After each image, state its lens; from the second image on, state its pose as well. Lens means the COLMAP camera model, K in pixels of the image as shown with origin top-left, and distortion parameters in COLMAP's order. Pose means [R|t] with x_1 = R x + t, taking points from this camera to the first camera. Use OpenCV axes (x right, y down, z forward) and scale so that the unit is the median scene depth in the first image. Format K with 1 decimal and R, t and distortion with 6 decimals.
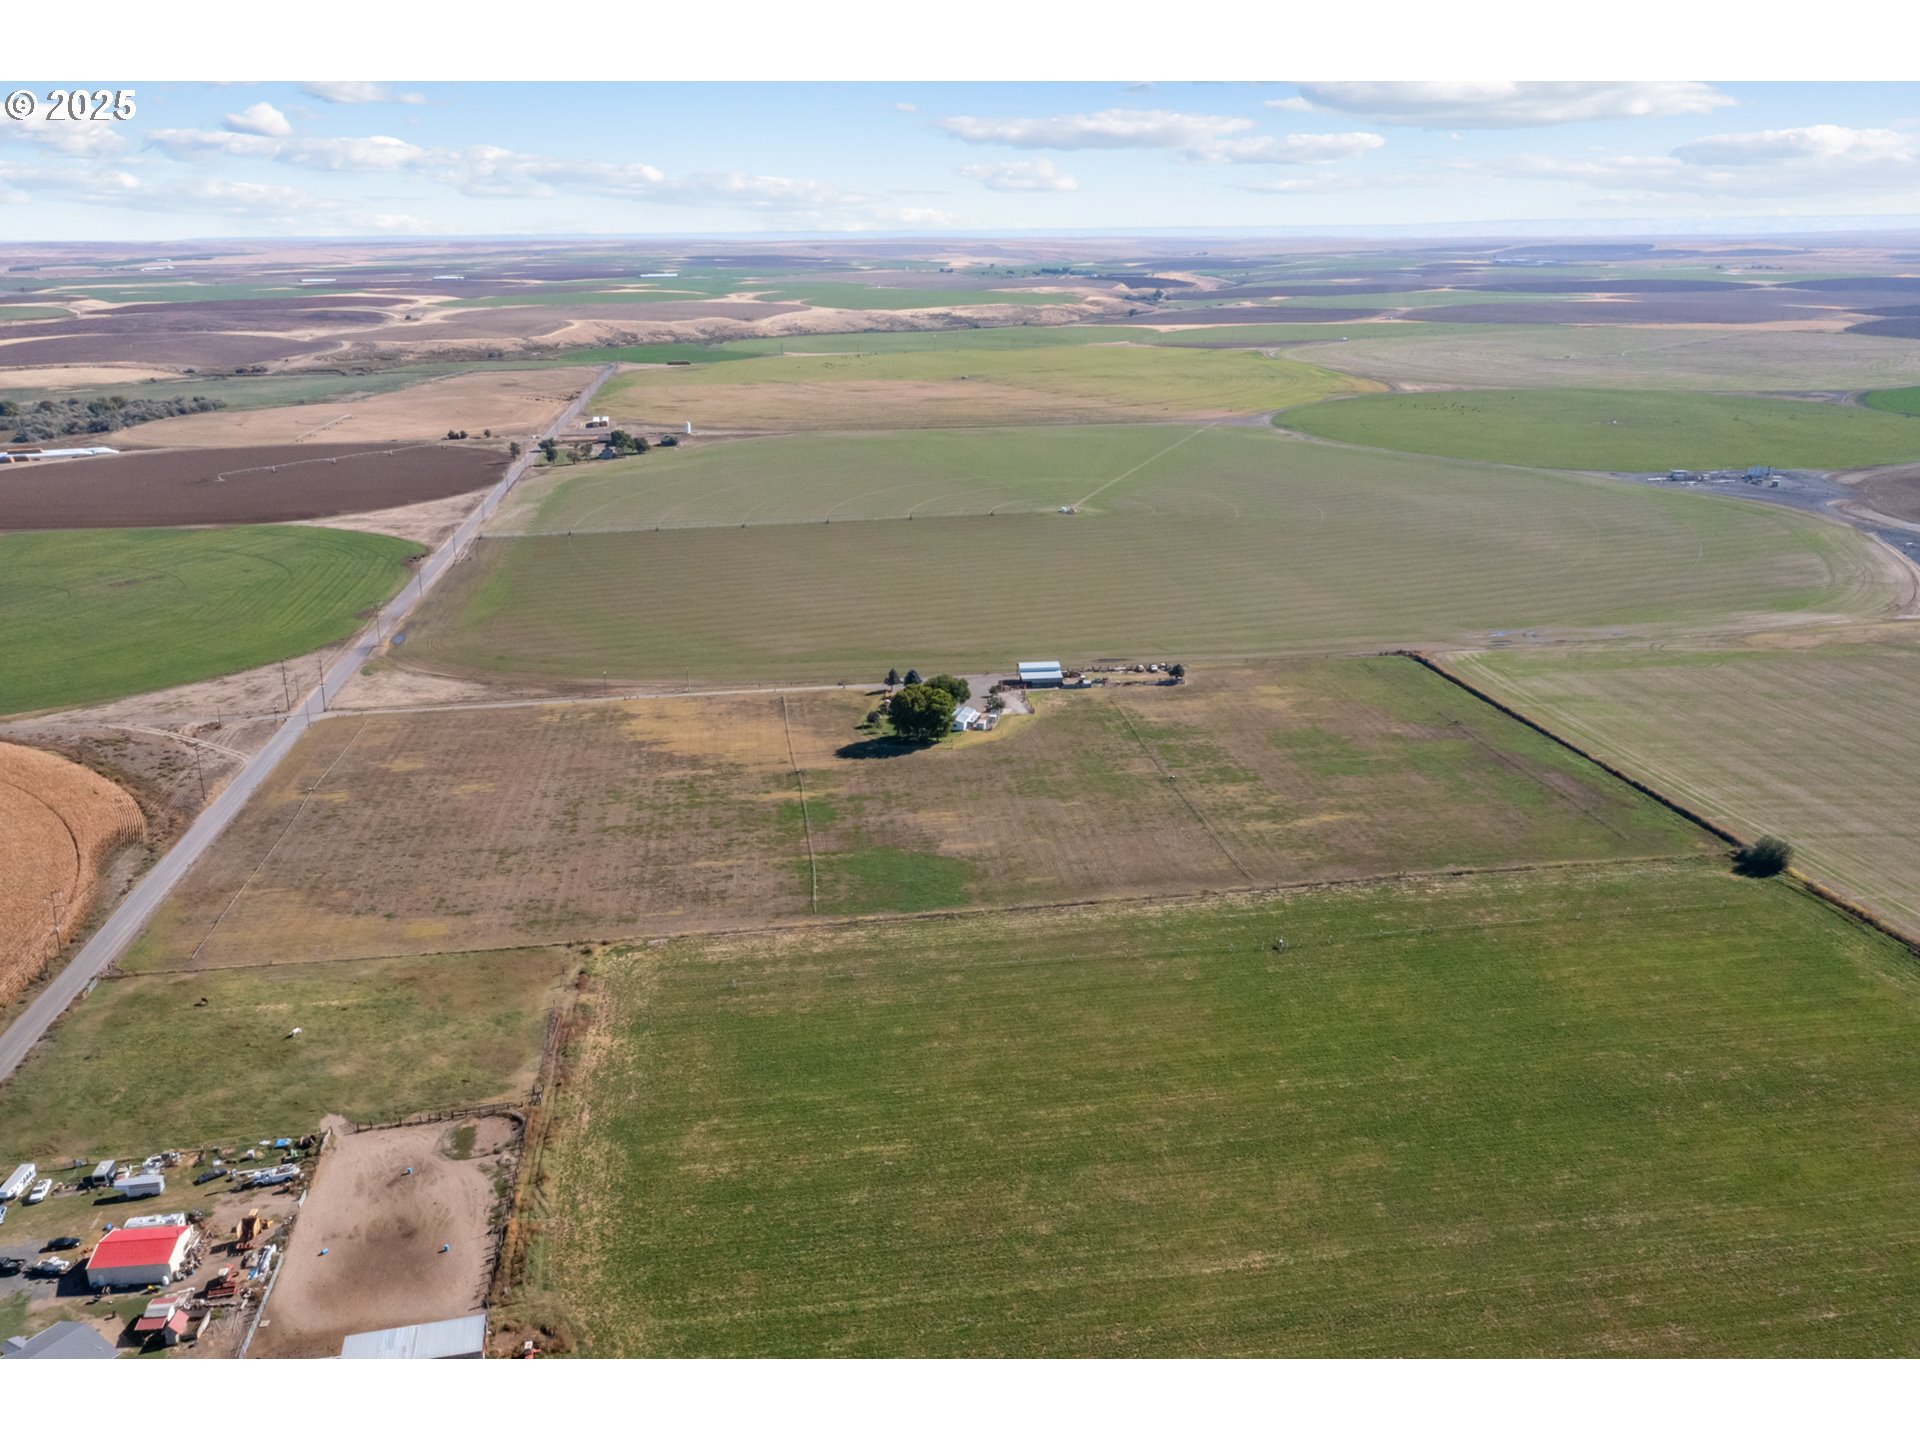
lens RADIAL K [[1520.5, 0, 960.0], [0, 1520.5, 720.0], [0, 0, 1]] dist [0.003373, 0.005319]
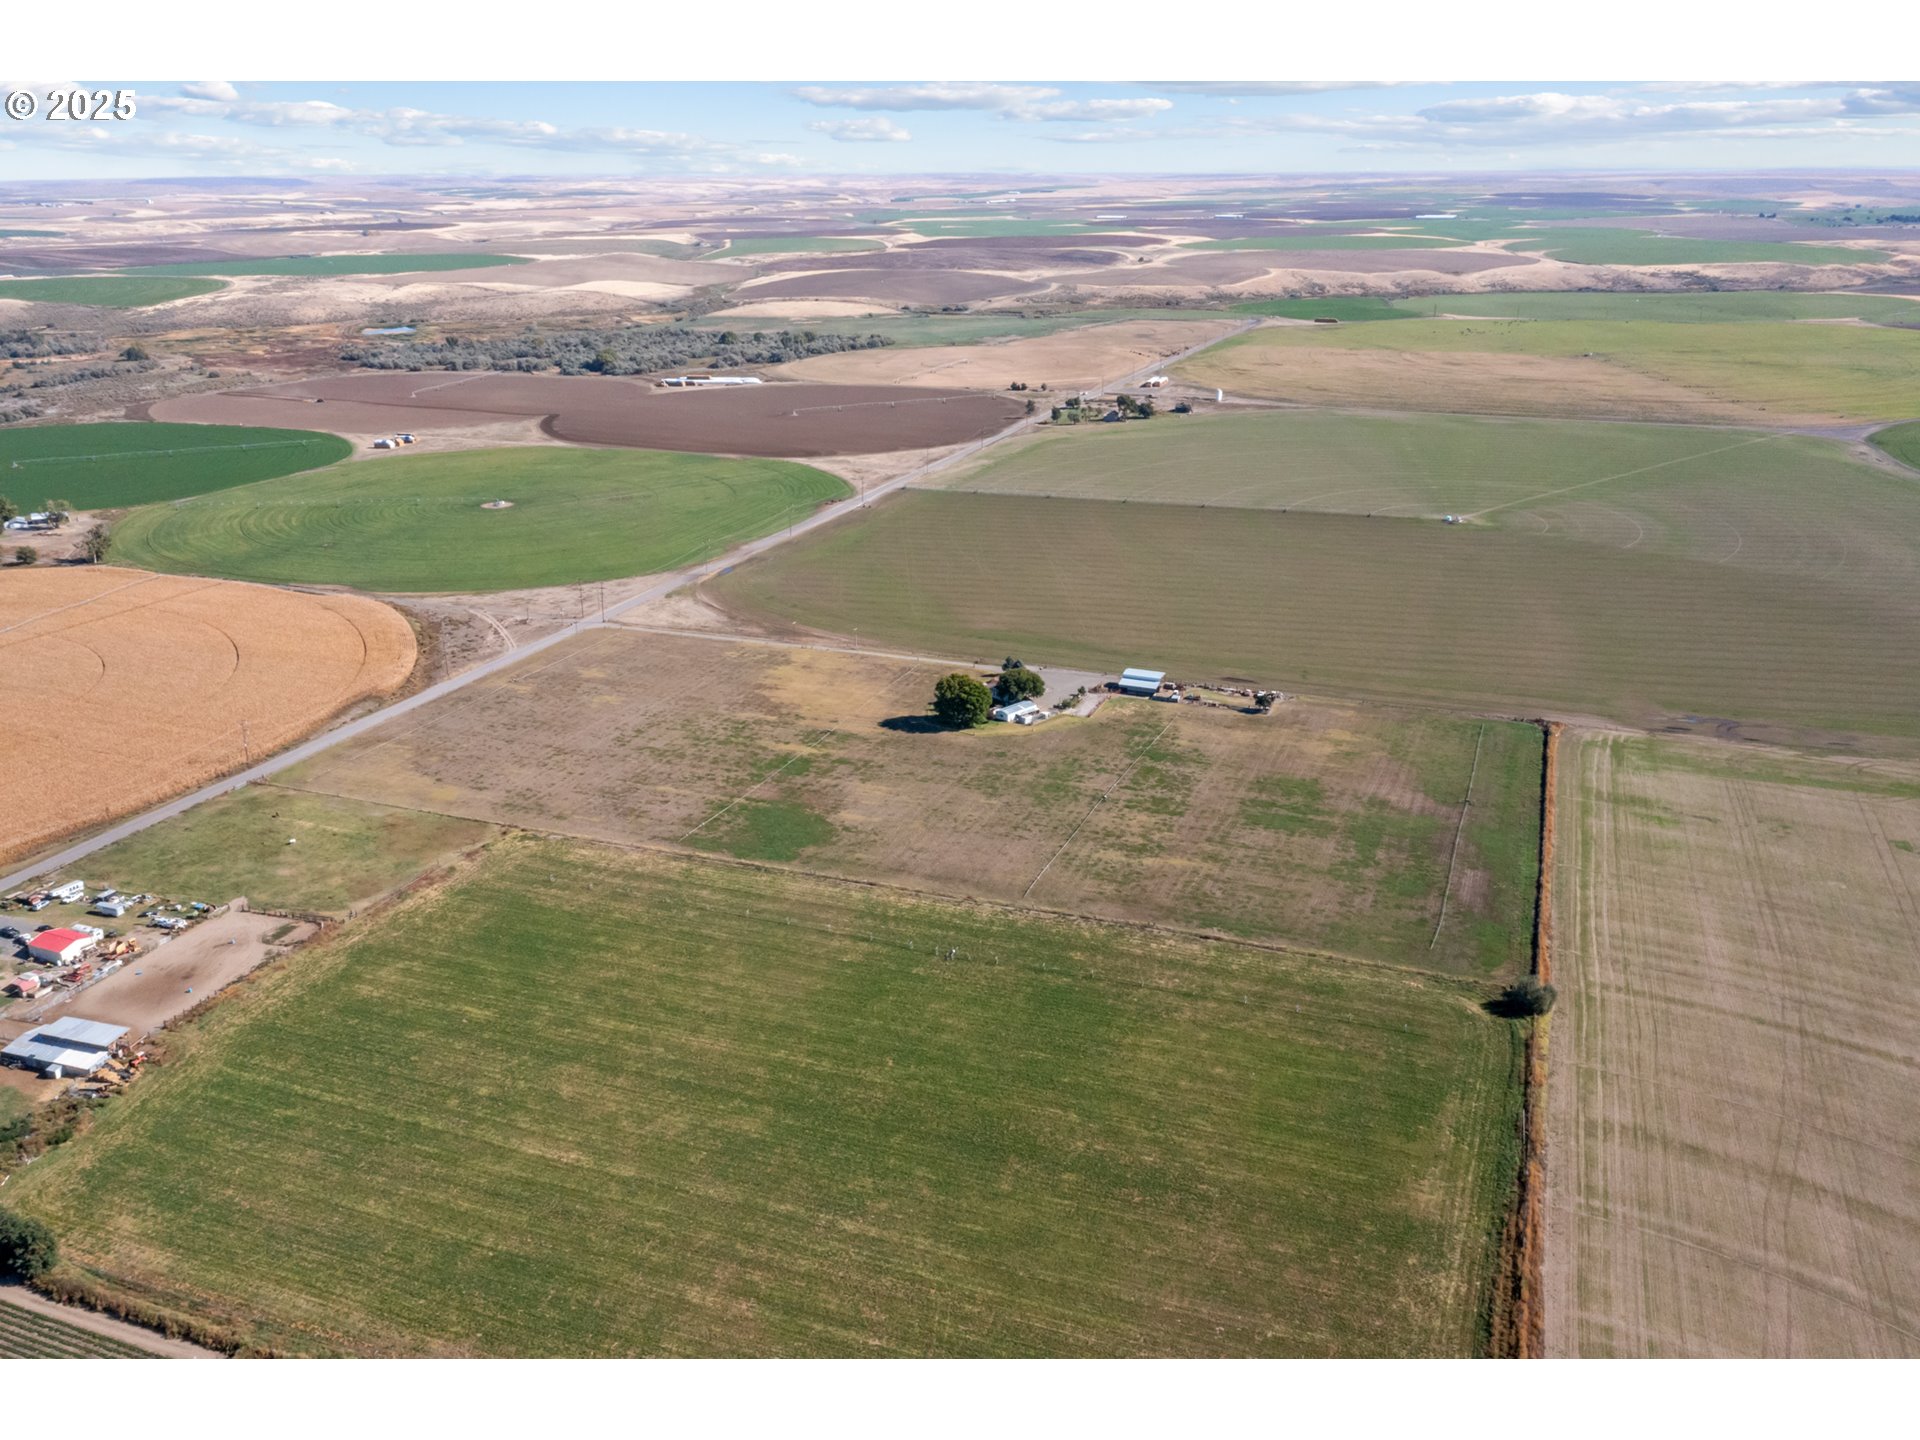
lens RADIAL K [[1520.5, 0, 960.0], [0, 1520.5, 720.0], [0, 0, 1]] dist [0.003373, 0.005319]
pose [[0.868688, 0.170926, -0.464936, 0.504172], [-0.151325, 0.985283, 0.079488, -0.079633], [0.471680, 0.001306, 0.881769, 0.010897]]
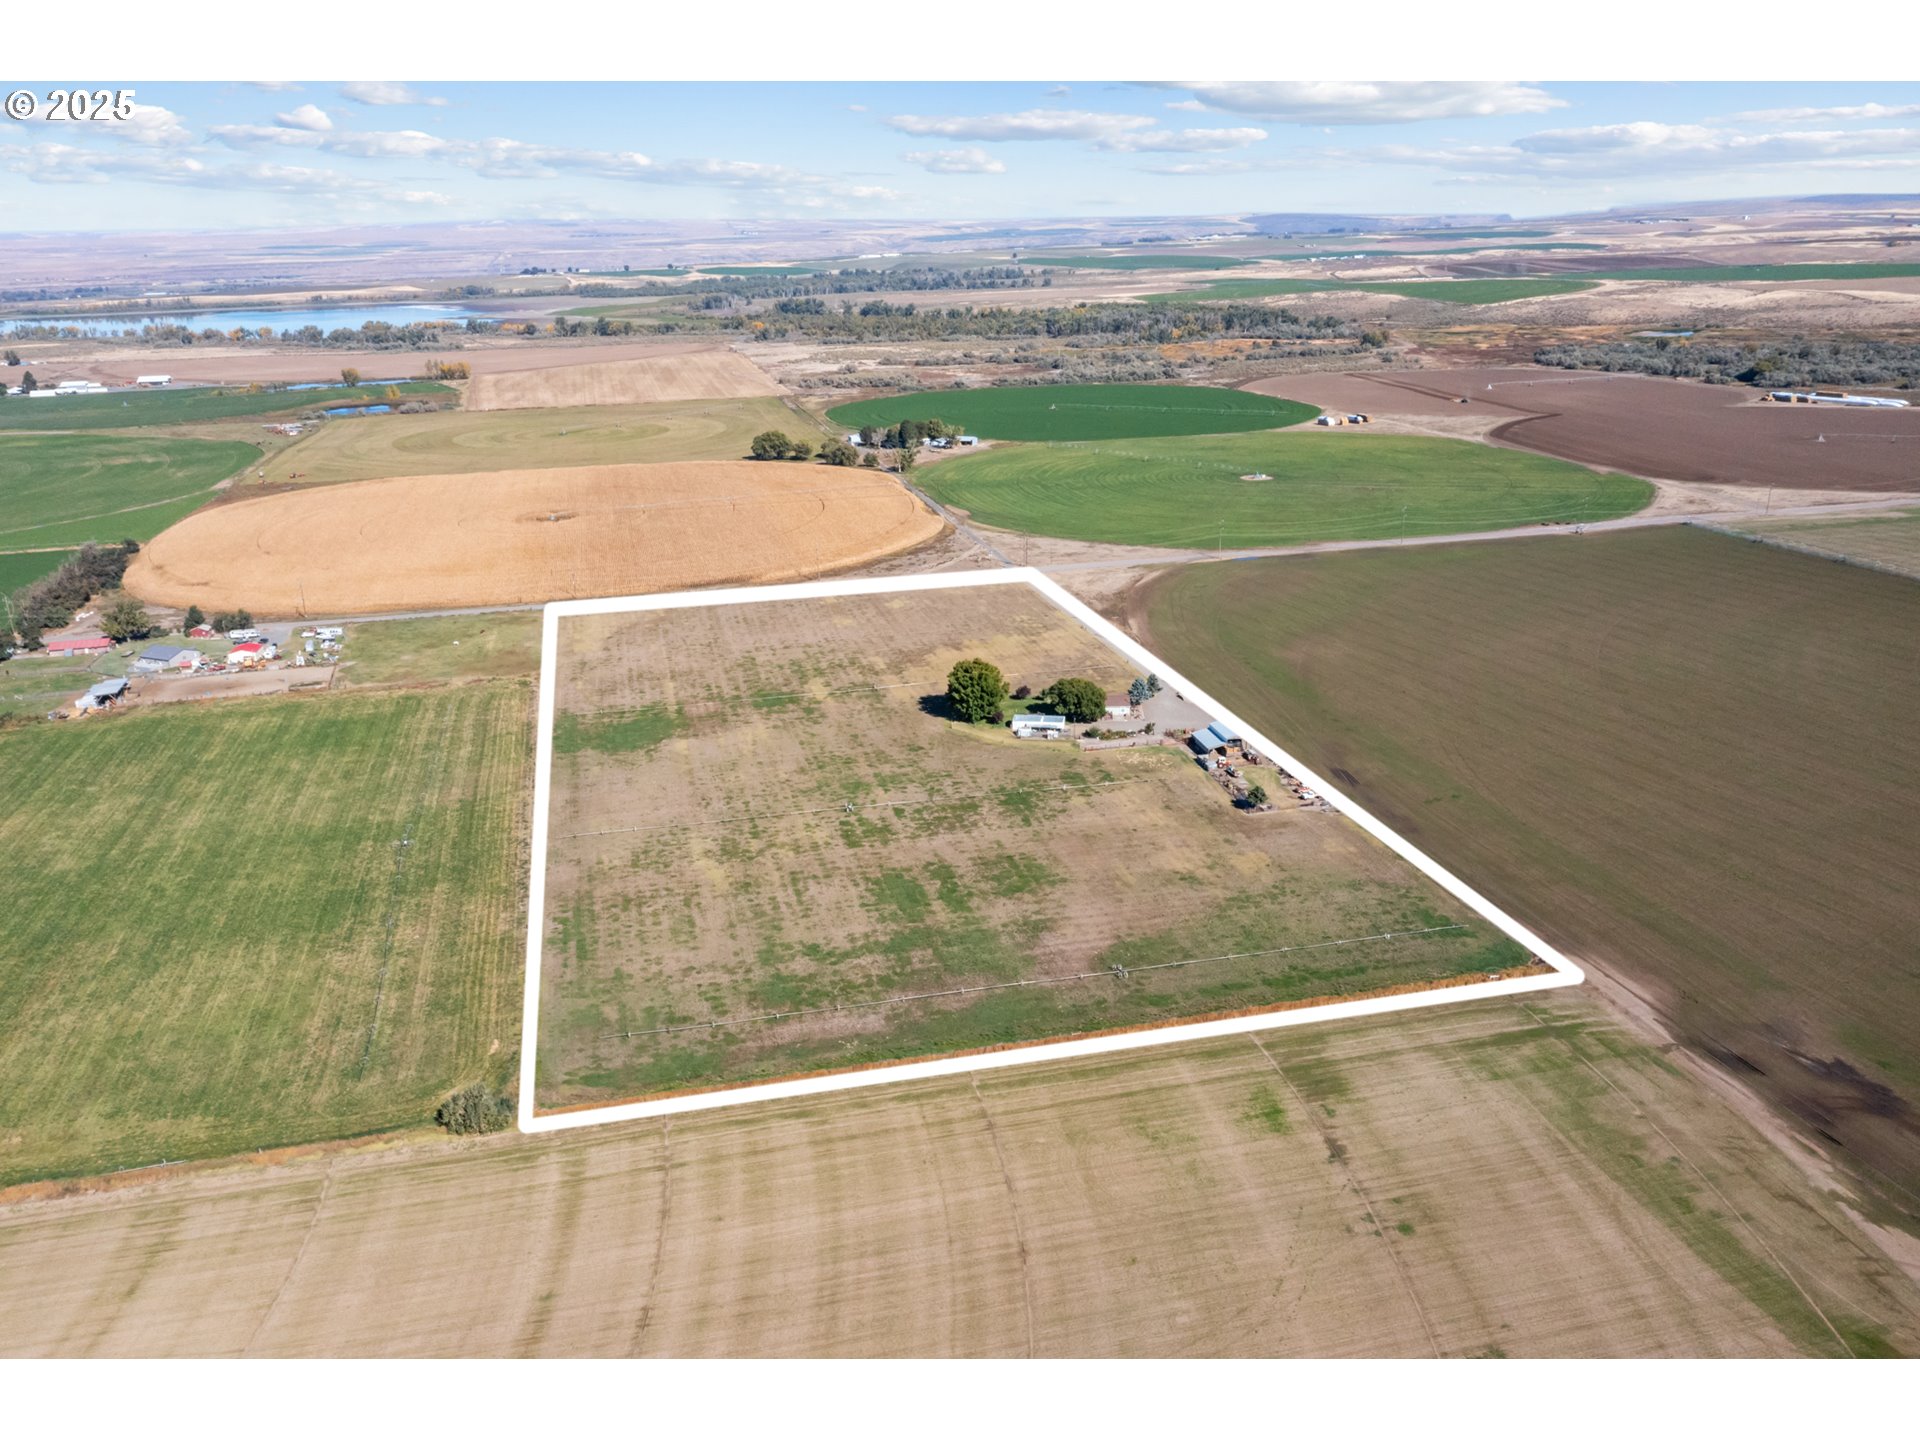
lens RADIAL K [[1542.7, 0, 958.2], [0, 1542.7, 678.3], [0, 0, 1]] dist [0.005124, 0.001039]
pose [[0.088309, 0.288033, -0.953540, 0.924197], [-0.276681, 0.926703, 0.254303, -0.262233], [0.956896, 0.241369, 0.161529, 0.839925]]
